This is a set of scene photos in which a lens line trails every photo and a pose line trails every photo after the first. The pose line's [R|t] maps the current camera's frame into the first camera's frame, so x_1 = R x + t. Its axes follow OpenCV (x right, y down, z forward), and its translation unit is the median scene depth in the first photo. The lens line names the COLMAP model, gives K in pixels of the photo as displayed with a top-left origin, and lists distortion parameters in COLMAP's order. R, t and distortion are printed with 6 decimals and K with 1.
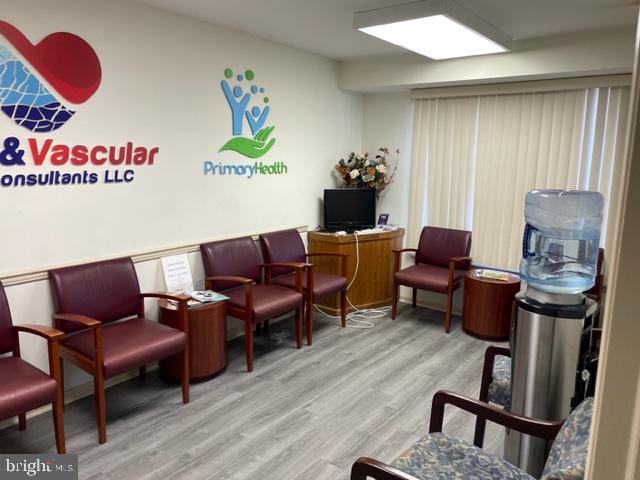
lens RADIAL K [[477.6, 0, 320.0], [0, 477.6, 240.0], [0, 0, 1]] dist [0.067730, -0.111198]
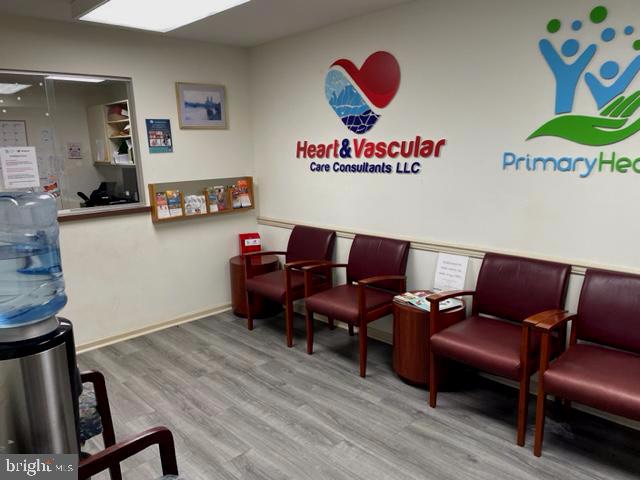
lens RADIAL K [[474.2, 0, 320.5], [0, 474.2, 248.0], [0, 0, 1]] dist [0.067869, -0.101608]
pose [[-0.153096, 0.191879, -0.969404, 0.724028], [-0.148725, 0.965321, 0.214558, -0.161126], [0.976956, 0.177023, -0.119250, 0.975671]]
